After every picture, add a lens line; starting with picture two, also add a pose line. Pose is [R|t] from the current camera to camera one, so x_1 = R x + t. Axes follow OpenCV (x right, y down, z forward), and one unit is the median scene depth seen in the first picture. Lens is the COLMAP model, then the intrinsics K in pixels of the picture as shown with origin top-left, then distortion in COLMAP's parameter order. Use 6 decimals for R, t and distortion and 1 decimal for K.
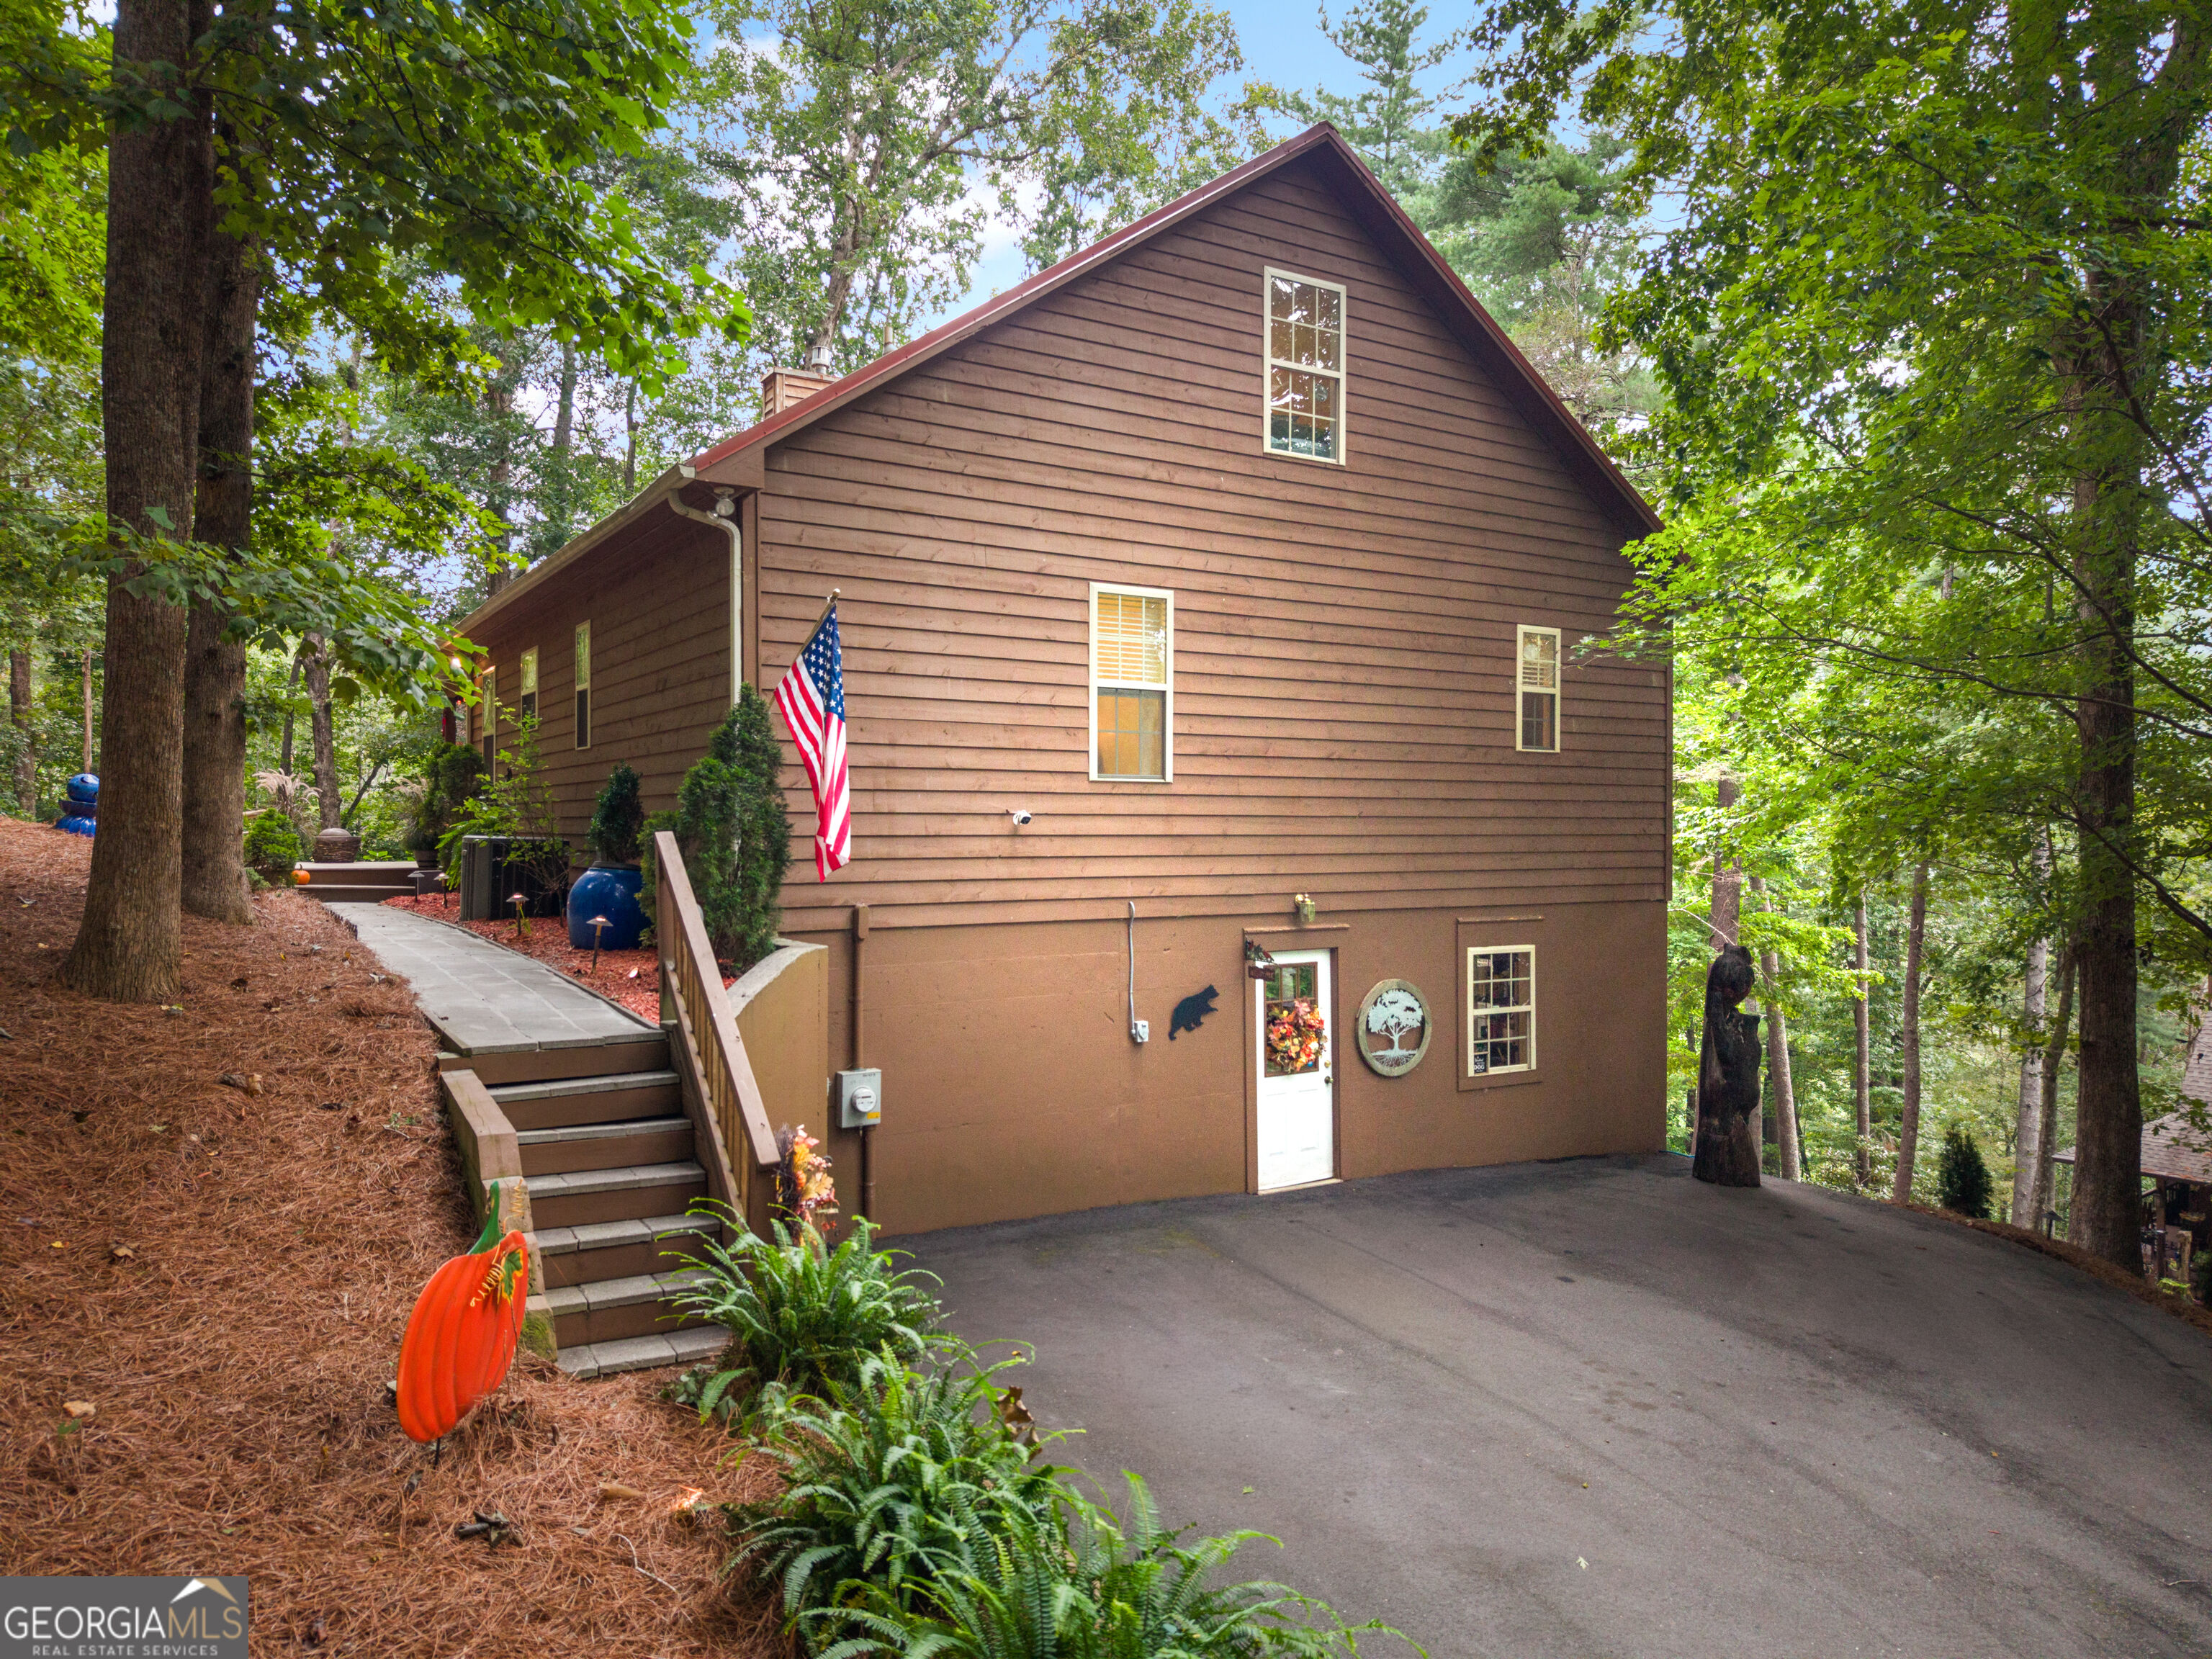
lens RADIAL K [[1559.6, 0, 1106.0], [0, 1559.6, 829.5], [0, 0, 1]] dist [0.005426, -0.000735]
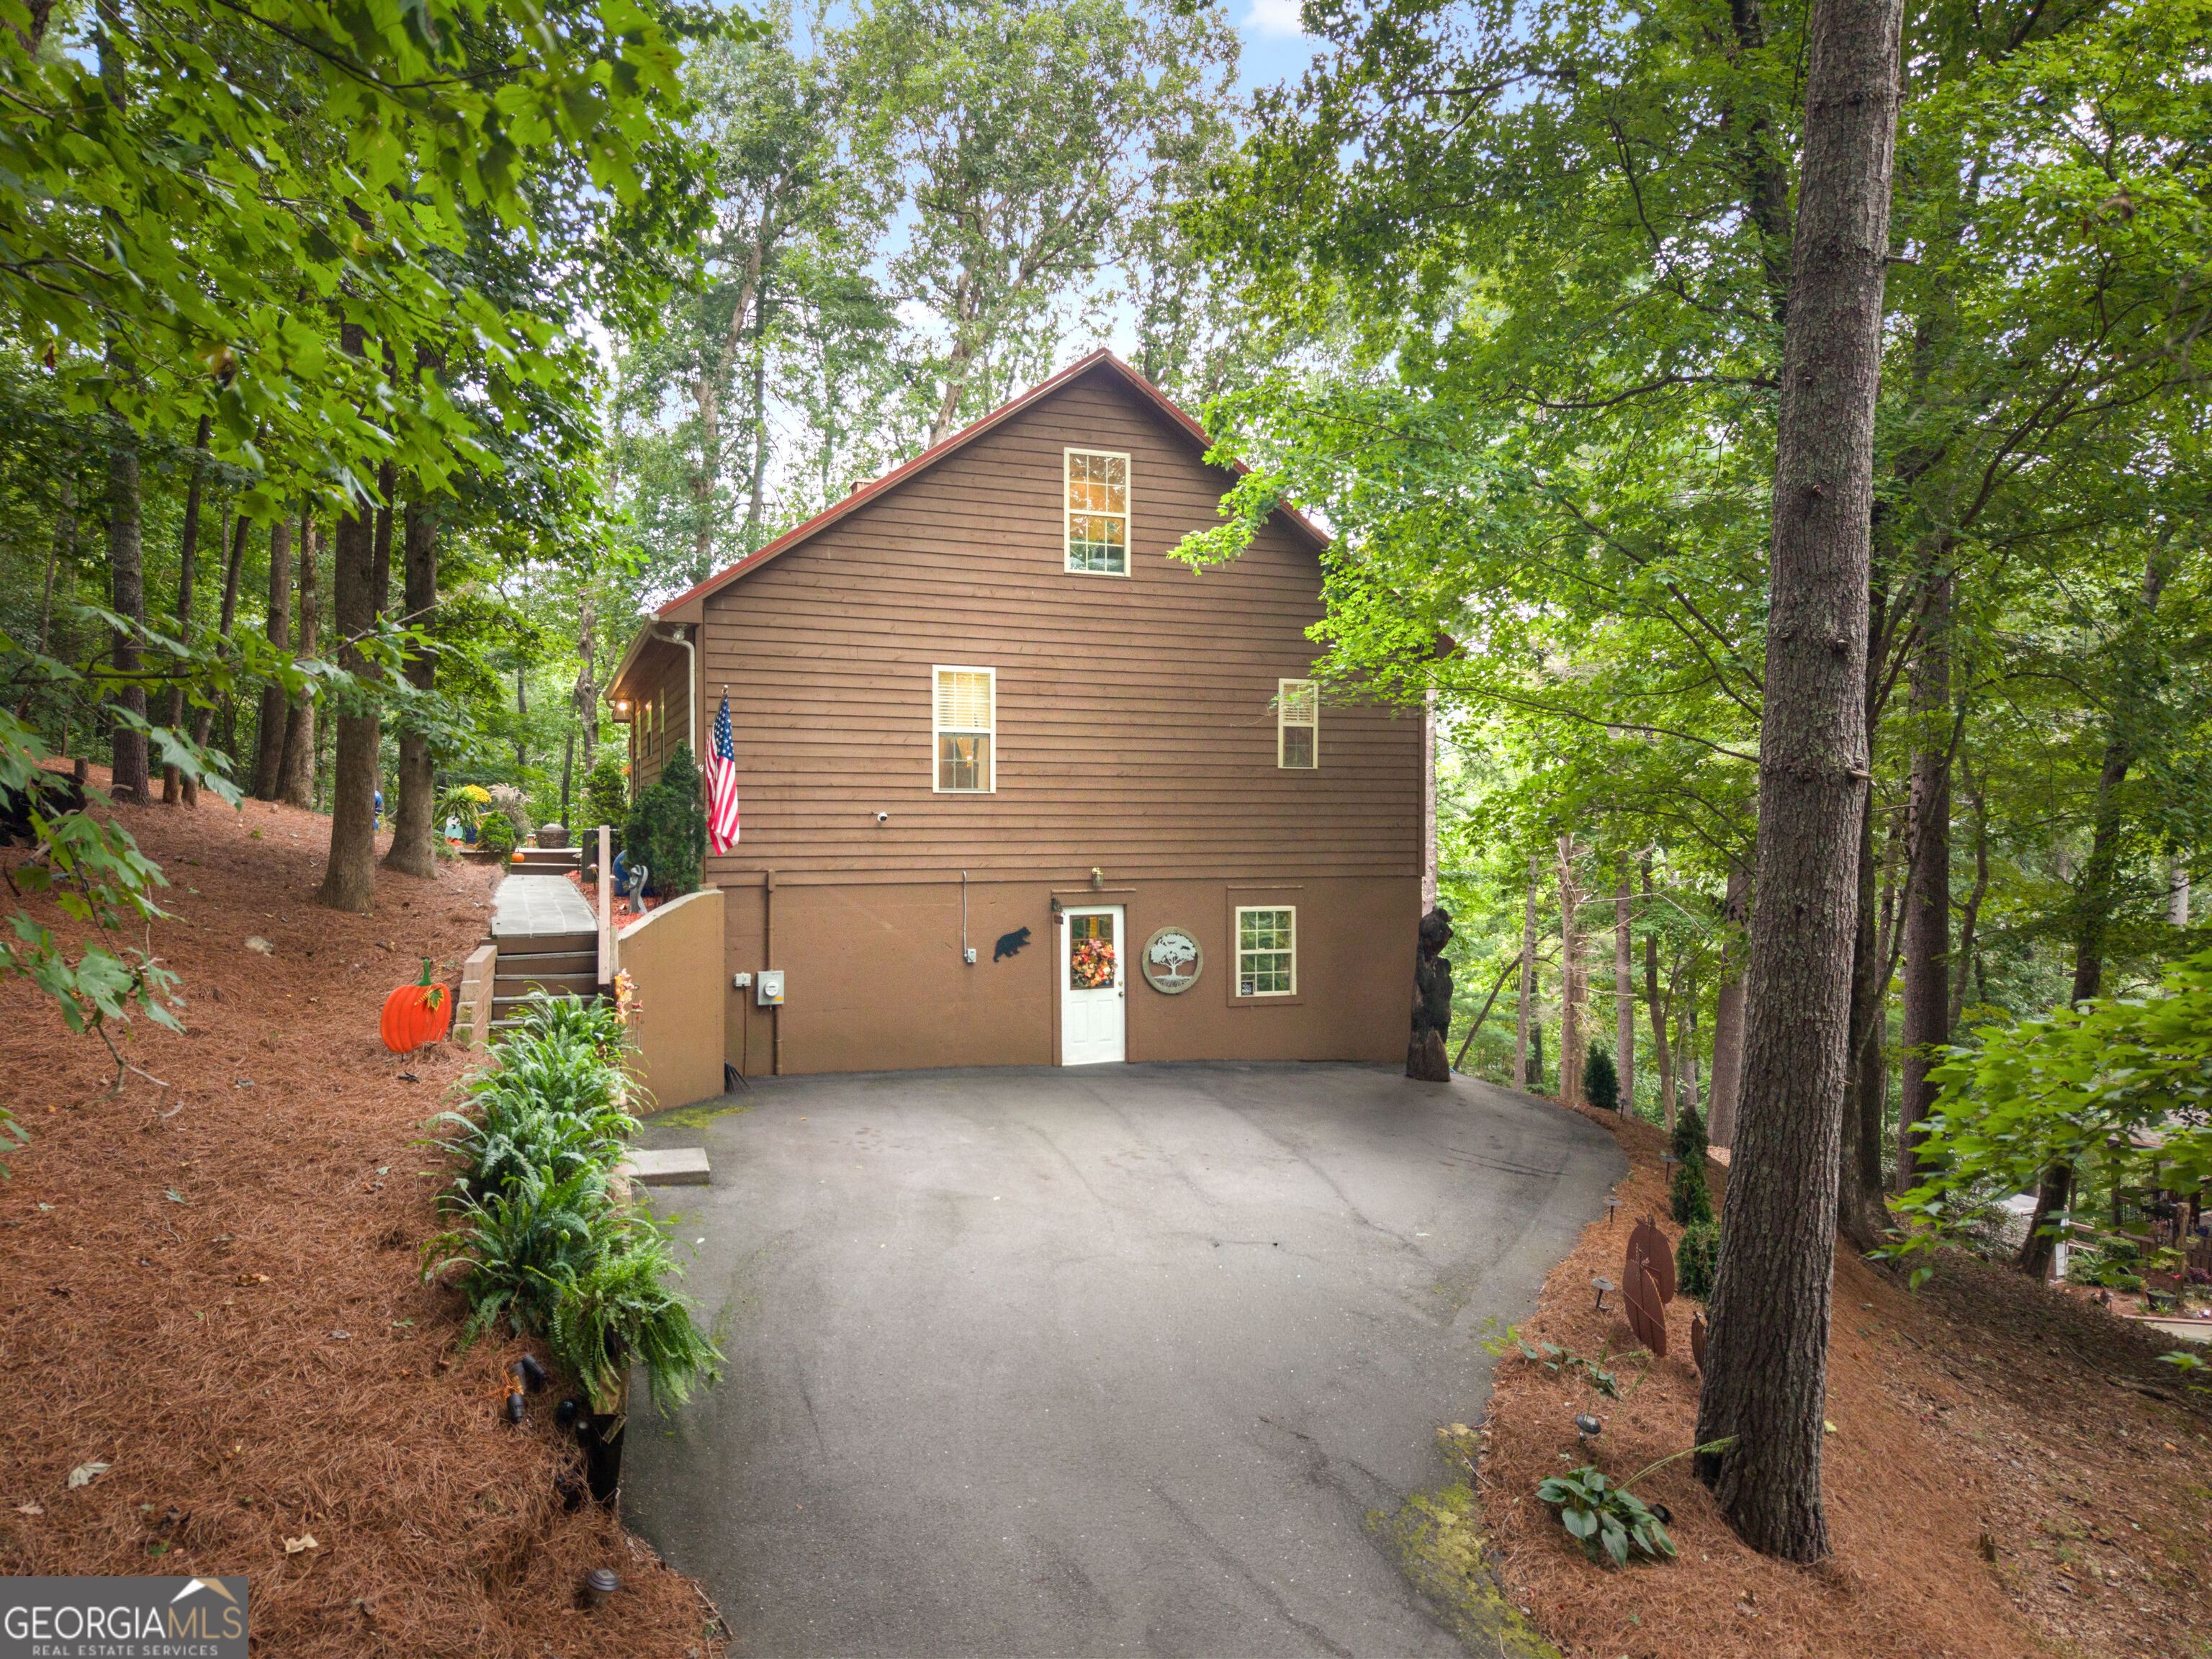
lens RADIAL K [[1506.2, 0, 1106.0], [0, 1506.2, 829.5], [0, 0, 1]] dist [0.001743, -0.000486]
pose [[0.981751, -0.001312, -0.190165, 0.411904], [0.001697, 0.999997, 0.001862, 0.002565], [0.190162, -0.002151, 0.981750, -0.410375]]
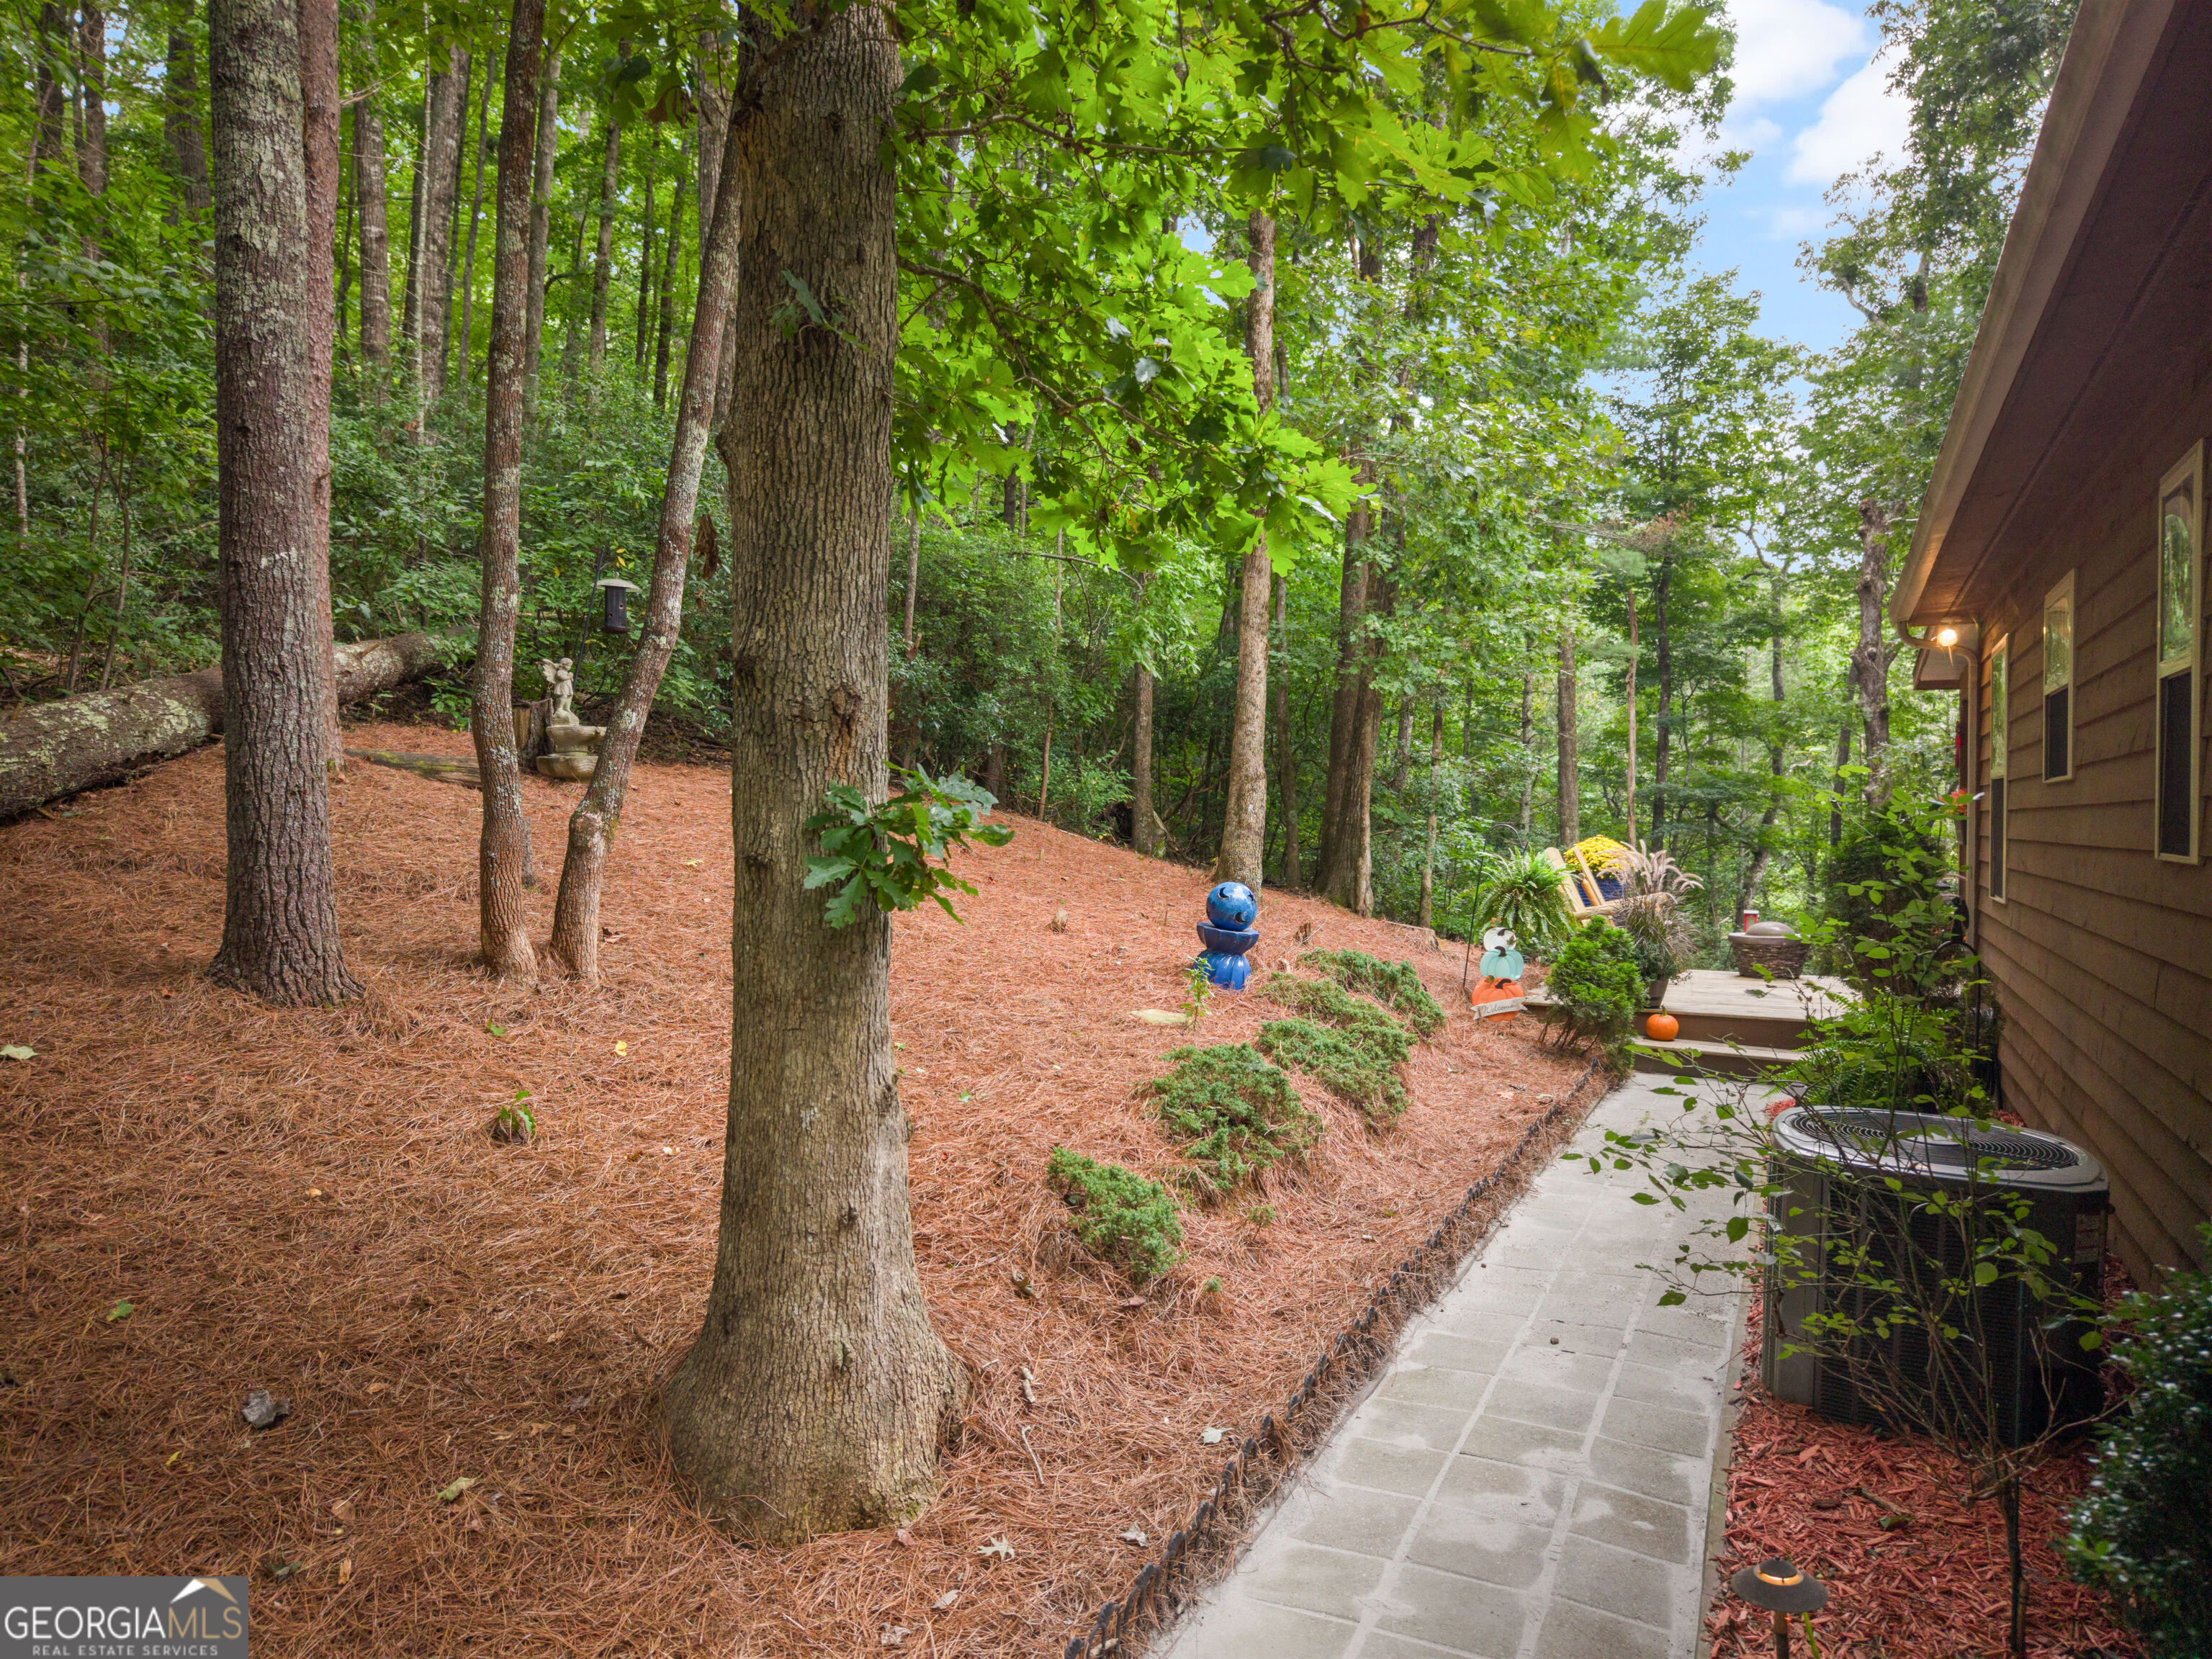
lens RADIAL K [[1506.2, 0, 1106.0], [0, 1506.2, 829.5], [0, 0, 1]] dist [0.001743, -0.000486]
pose [[0.541341, 0.011566, -0.840724, -0.216271], [-0.013736, 0.999894, 0.004911, -0.061742], [0.840691, 0.008890, 0.541442, 0.717876]]
